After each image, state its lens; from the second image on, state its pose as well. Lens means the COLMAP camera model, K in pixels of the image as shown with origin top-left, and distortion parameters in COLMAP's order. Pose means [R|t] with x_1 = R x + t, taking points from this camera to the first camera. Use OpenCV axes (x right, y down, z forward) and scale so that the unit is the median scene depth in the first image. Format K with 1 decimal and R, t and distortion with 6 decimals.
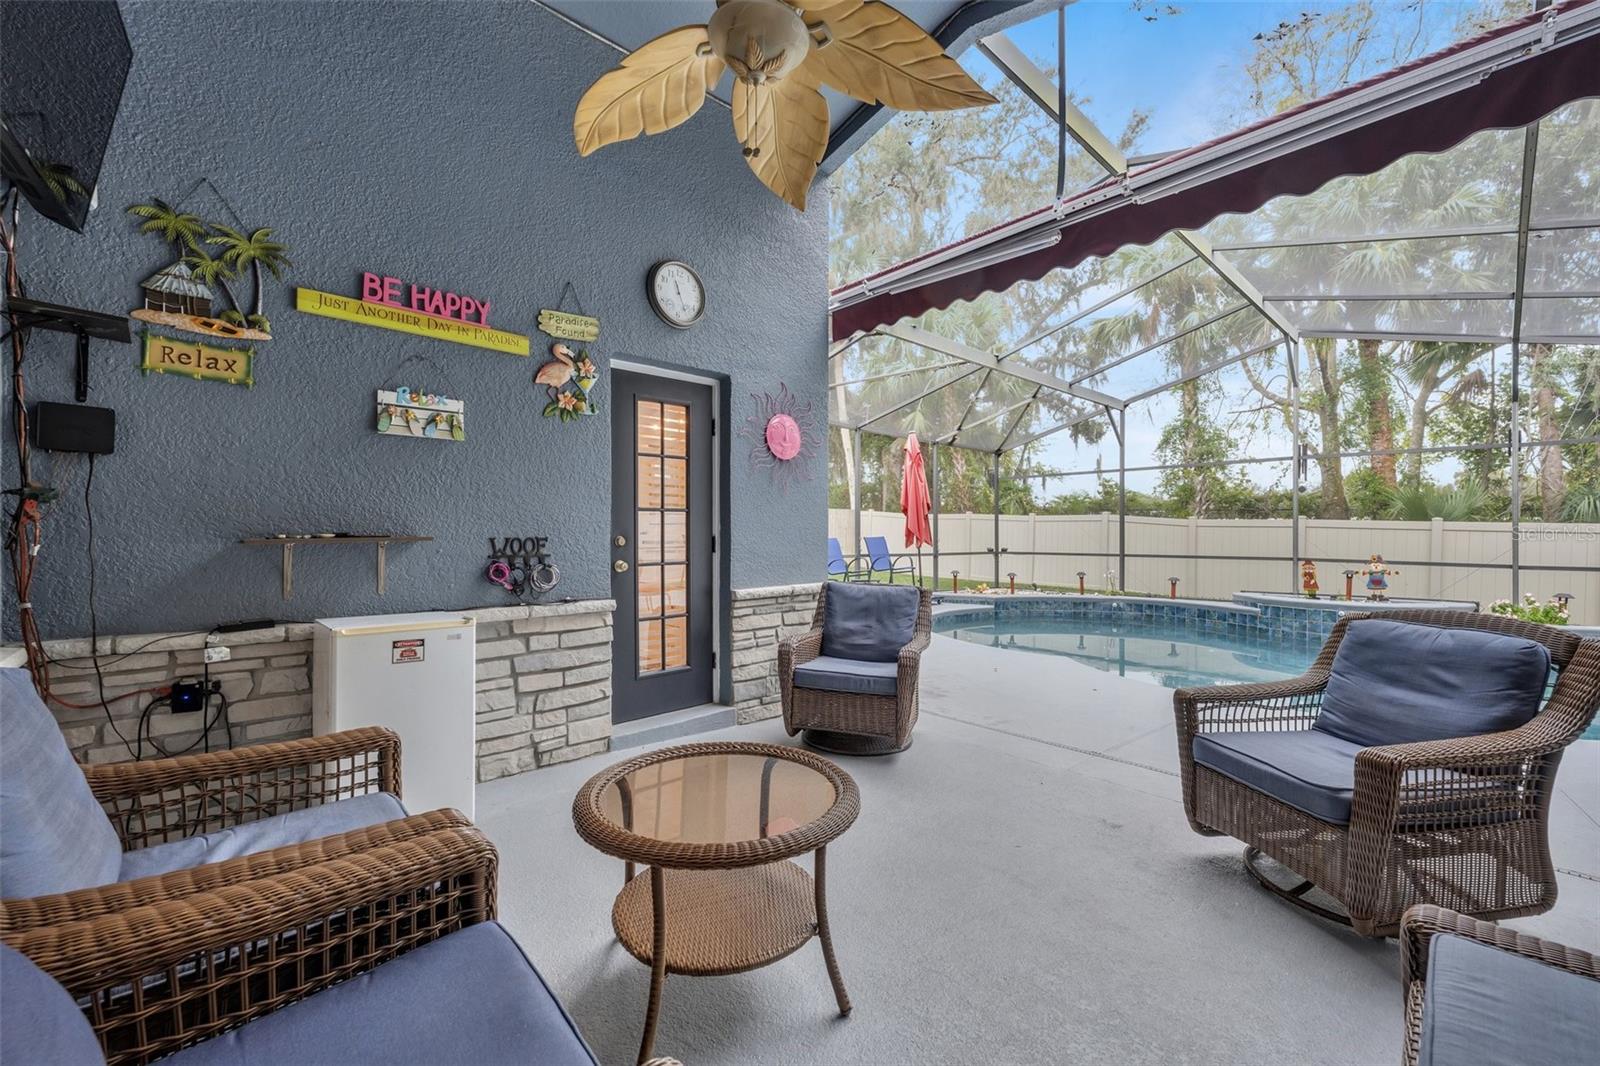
lens RADIAL K [[635.6, 0, 801.3], [0, 635.6, 539.5], [0, 0, 1]] dist [0.000308, 0.000071]
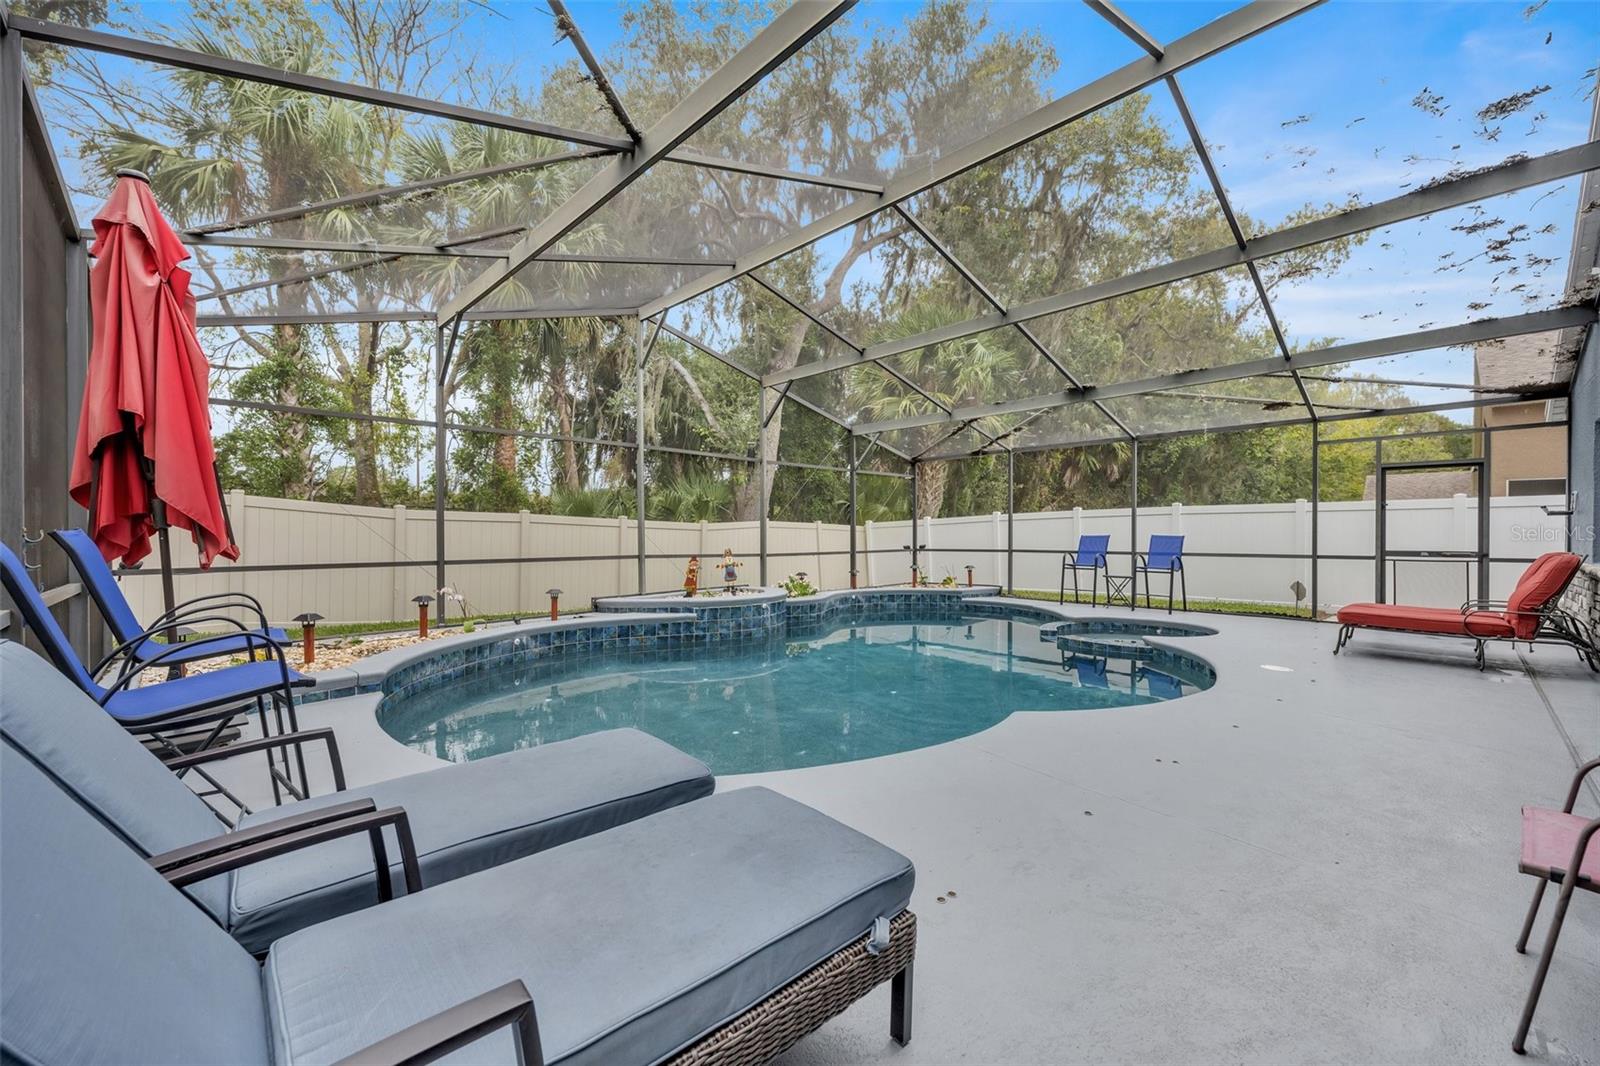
lens RADIAL K [[635.6, 0, 801.9], [0, 635.6, 530.7], [0, 0, 1]] dist [0.000308, 0.000071]
pose [[-0.008497, 0.006104, 0.999945, -0.135050], [0.016033, 0.999854, -0.005967, 0.001906], [-0.999835, 0.015981, -0.008594, 0.723395]]
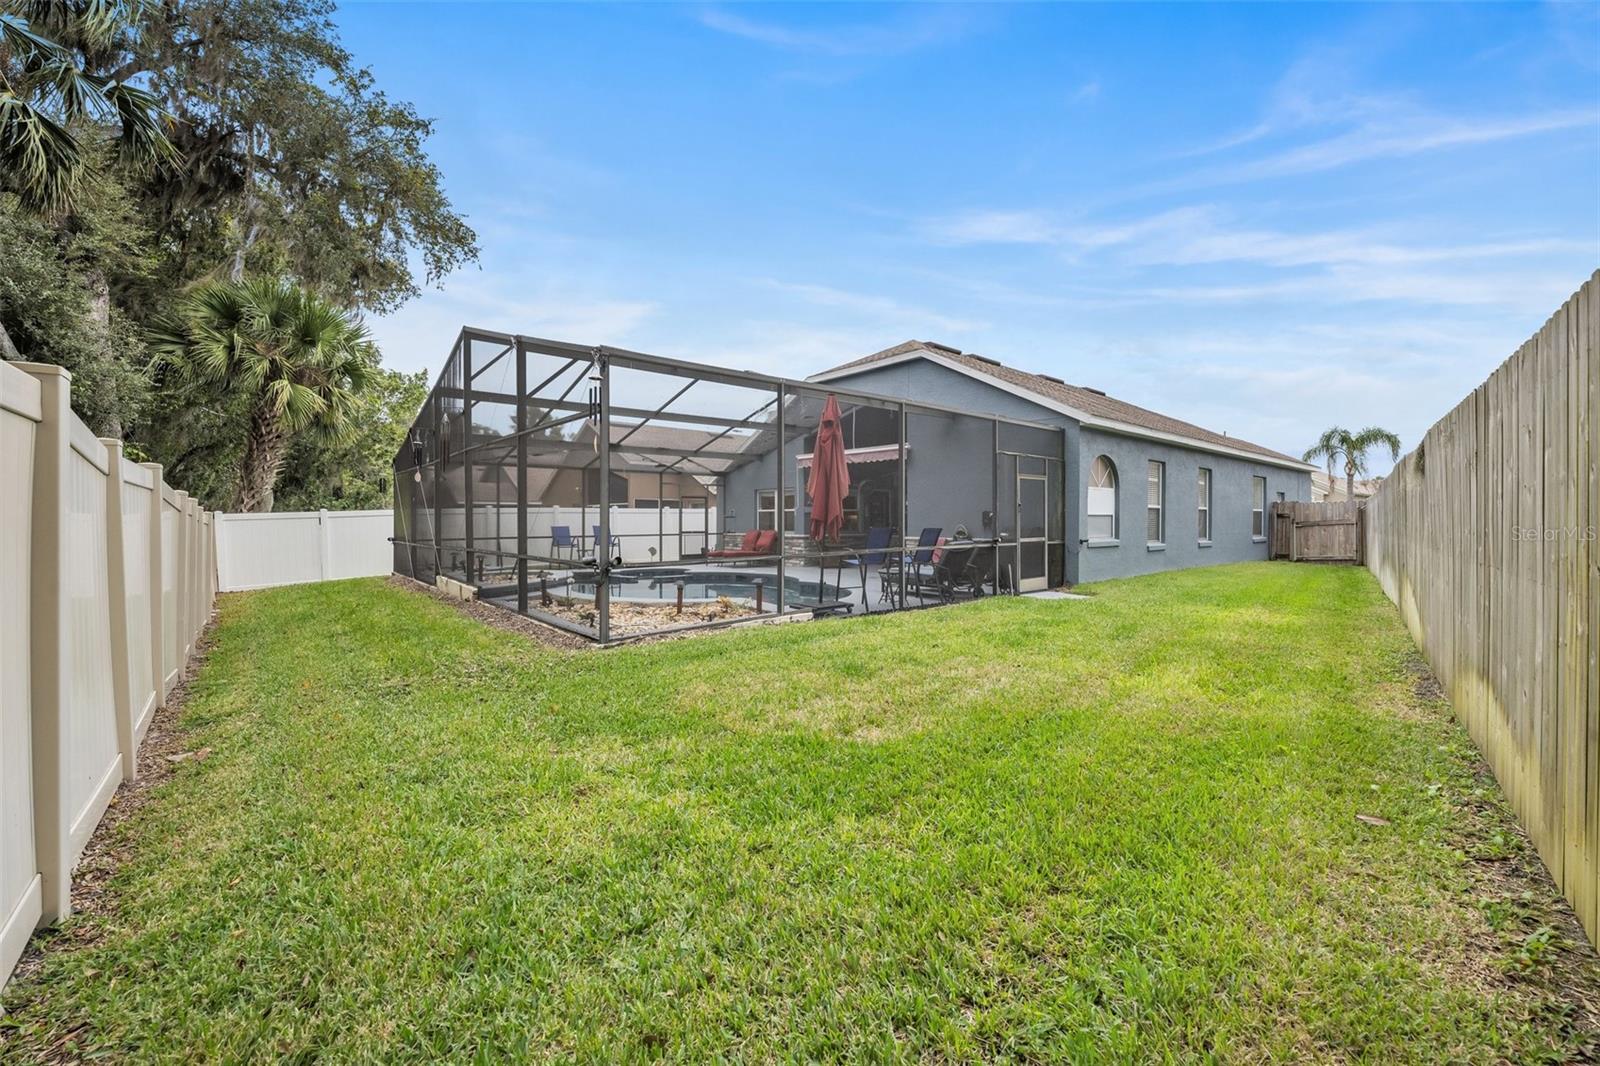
lens RADIAL K [[635.6, 0, 797.8], [0, 635.6, 529.9], [0, 0, 1]] dist [0.000308, 0.000071]
pose [[-0.999114, 0.013388, 0.039906, 0.037198], [0.014030, 0.999776, 0.015828, 0.003572], [-0.039685, 0.016374, -0.999078, 1.228972]]
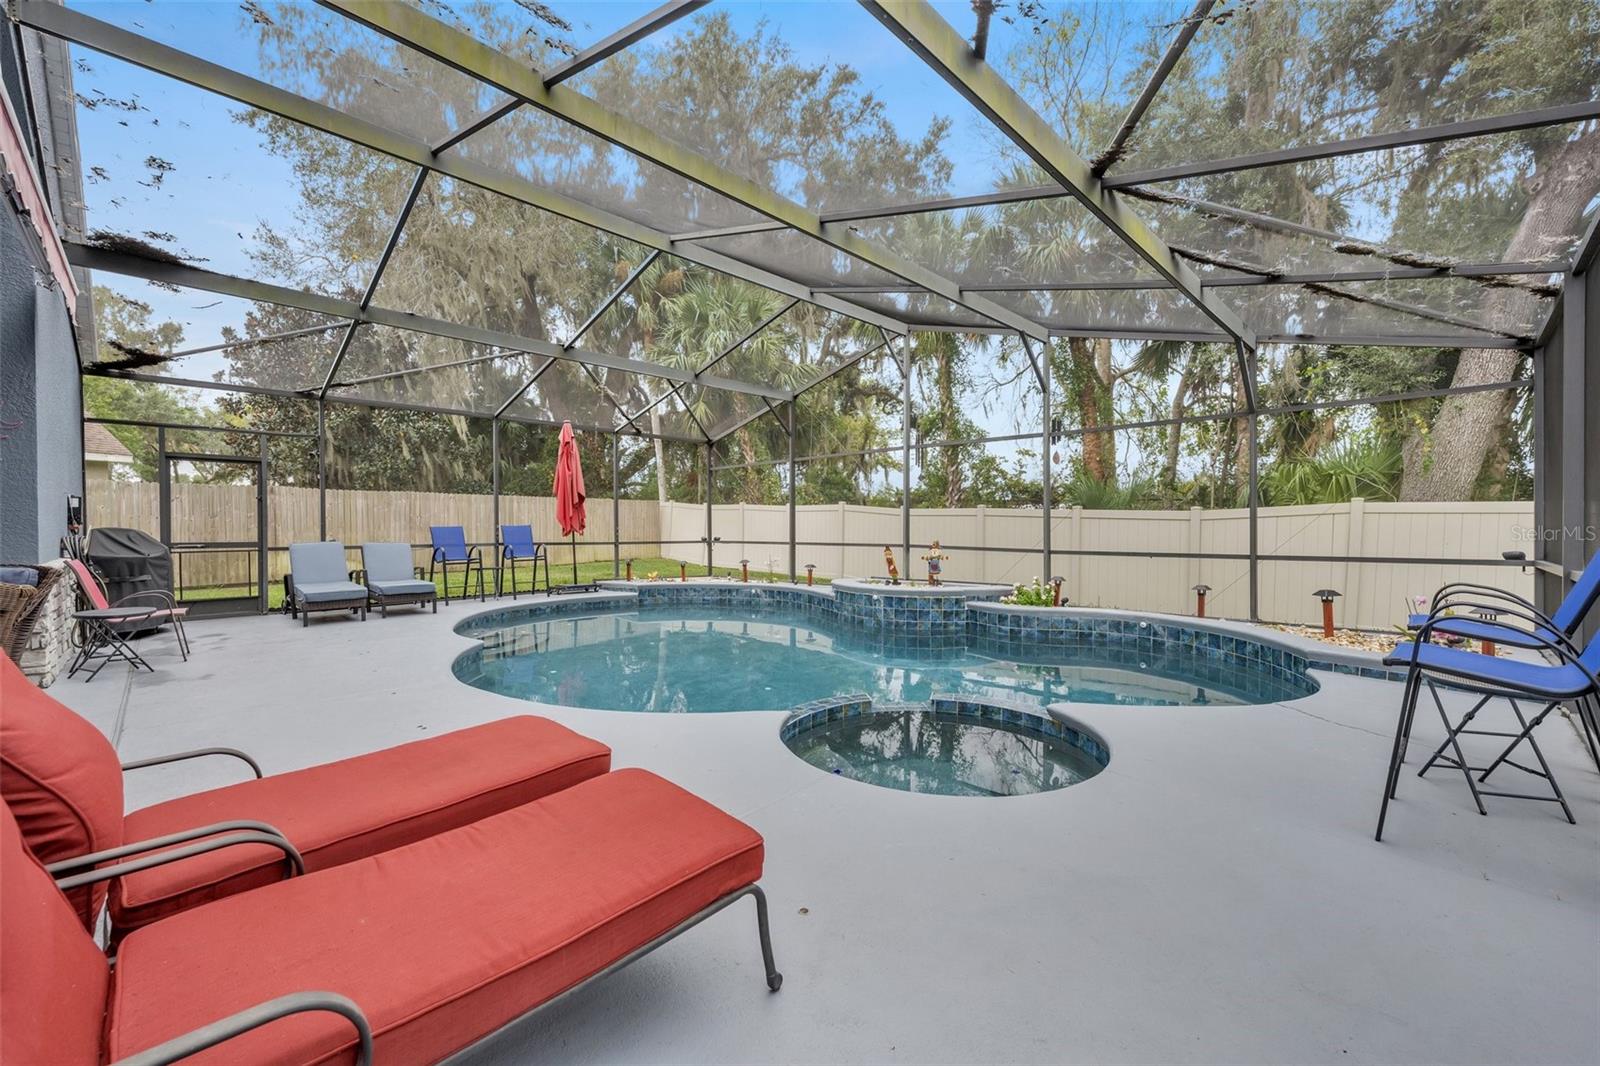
lens RADIAL K [[641.4, 0, 798.8], [0, 641.4, 527.6], [0, 0, 1]] dist [-0.000319, 0.000193]
pose [[0.998986, -0.000150, 0.045028, 0.519291], [0.000592, 0.999952, -0.009810, 0.010786], [-0.045024, 0.009827, 0.998938, -0.027714]]
